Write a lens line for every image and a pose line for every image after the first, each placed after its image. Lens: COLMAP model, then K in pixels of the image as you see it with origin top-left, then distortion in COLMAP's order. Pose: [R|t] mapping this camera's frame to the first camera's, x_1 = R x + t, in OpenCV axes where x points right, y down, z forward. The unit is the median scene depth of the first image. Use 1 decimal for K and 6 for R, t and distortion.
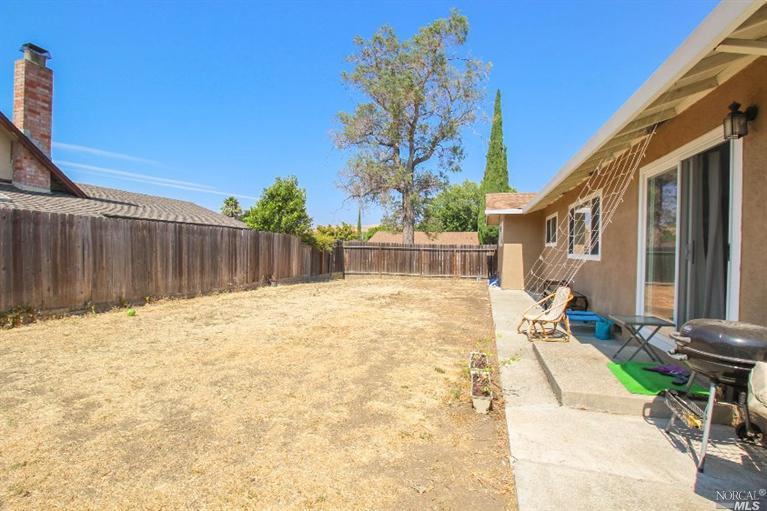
lens RADIAL K [[357.5, 0, 383.3], [0, 357.5, 255.0], [0, 0, 1]] dist [-0.002357, -0.011391]
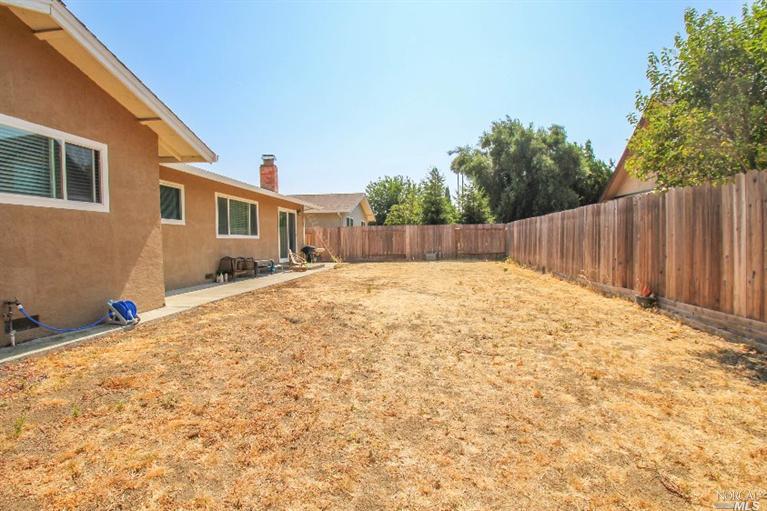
lens RADIAL K [[357.5, 0, 381.0], [0, 357.5, 255.2], [0, 0, 1]] dist [-0.002357, -0.011391]
pose [[-0.991157, -0.003094, -0.132656, 0.134067], [-0.010331, 0.998493, 0.053906, -0.004348], [0.132289, 0.054800, -0.989695, 1.991642]]
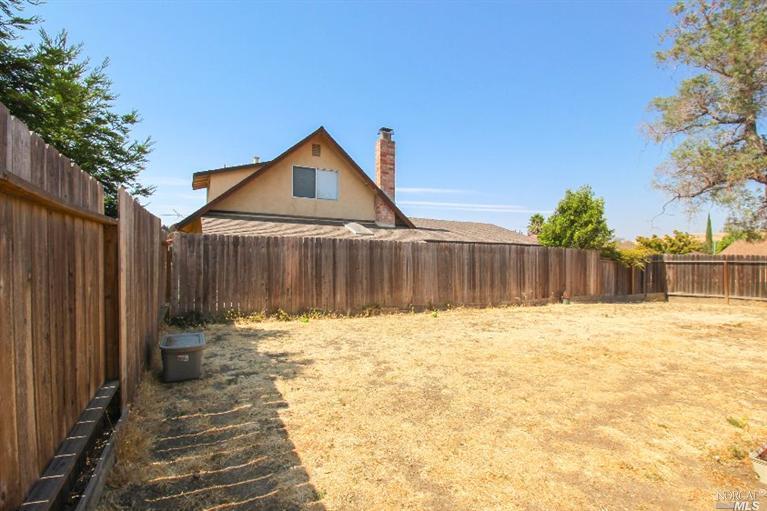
lens RADIAL K [[357.5, 0, 382.5], [0, 357.5, 256.6], [0, 0, 1]] dist [-0.002357, -0.011391]
pose [[0.682406, -0.026520, -0.730492, 0.084136], [-0.004841, 0.999156, -0.040795, 0.003946], [0.730957, 0.031375, 0.681702, -0.020157]]
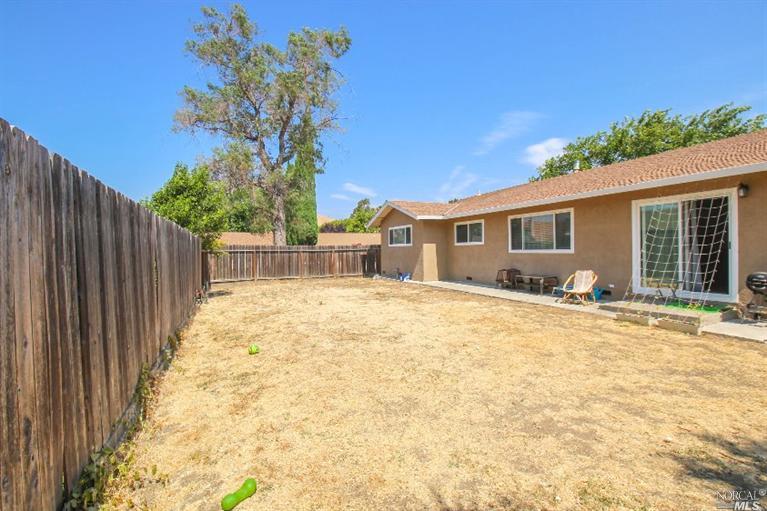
lens RADIAL K [[357.5, 0, 385.2], [0, 357.5, 252.7], [0, 0, 1]] dist [-0.002357, -0.011391]
pose [[0.774669, -0.033728, 0.631467, -0.685335], [0.038019, 0.999254, 0.006733, -0.018999], [-0.631223, 0.018792, 0.775373, 0.192535]]
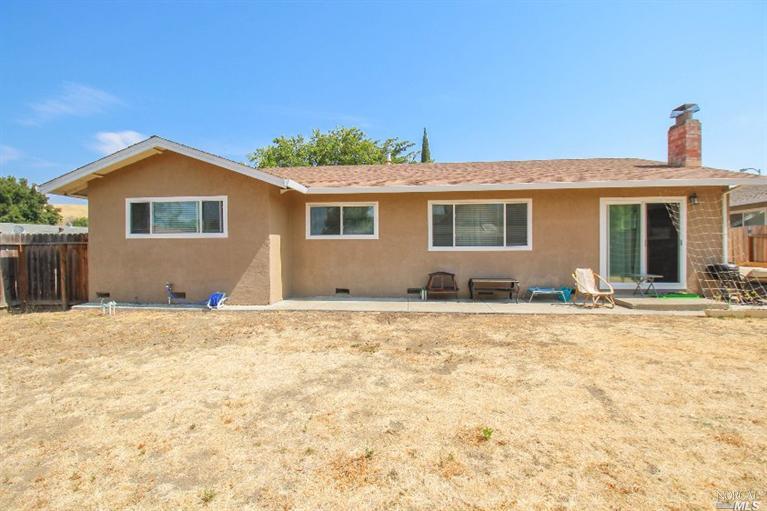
lens RADIAL K [[357.5, 0, 383.7], [0, 357.5, 252.8], [0, 0, 1]] dist [-0.002357, -0.011391]
pose [[-0.166238, -0.026062, 0.985741, -0.441638], [0.018565, 0.999391, 0.029553, -0.017158], [-0.985911, 0.023213, -0.165653, 1.179945]]
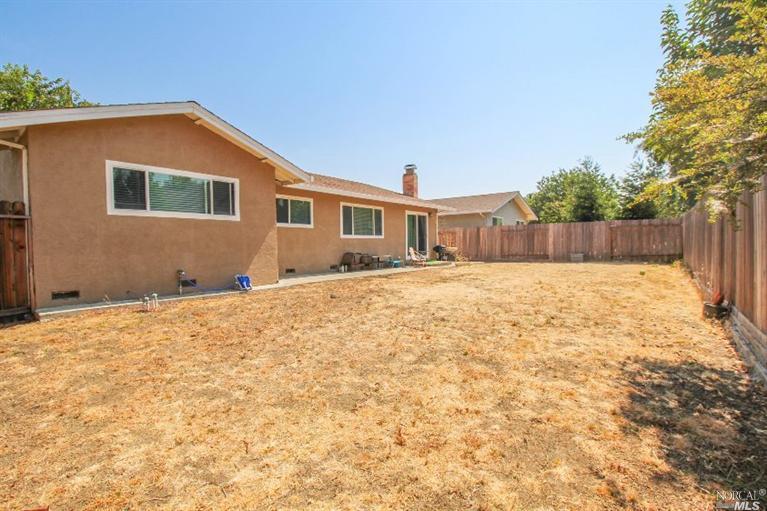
lens RADIAL K [[357.5, 0, 382.0], [0, 357.5, 254.6], [0, 0, 1]] dist [-0.002357, -0.011391]
pose [[-0.924124, -0.019463, 0.381596, -0.180717], [0.000005, 0.998701, 0.050949, 0.002209], [-0.382092, 0.047085, -0.922924, 2.075473]]
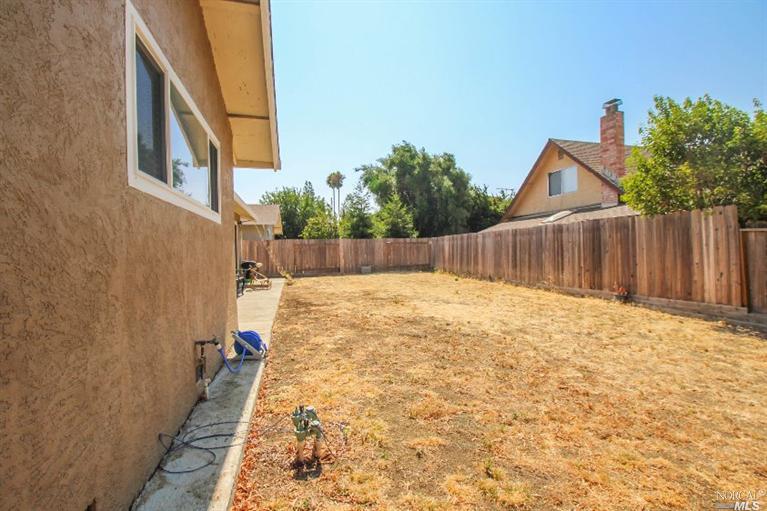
lens RADIAL K [[357.5, 0, 381.8], [0, 357.5, 253.8], [0, 0, 1]] dist [-0.002357, -0.011391]
pose [[-0.872600, 0.000509, -0.488434, 0.507624], [-0.005619, 0.999923, 0.011080, -0.005078], [0.488402, 0.012413, -0.872530, 1.888581]]
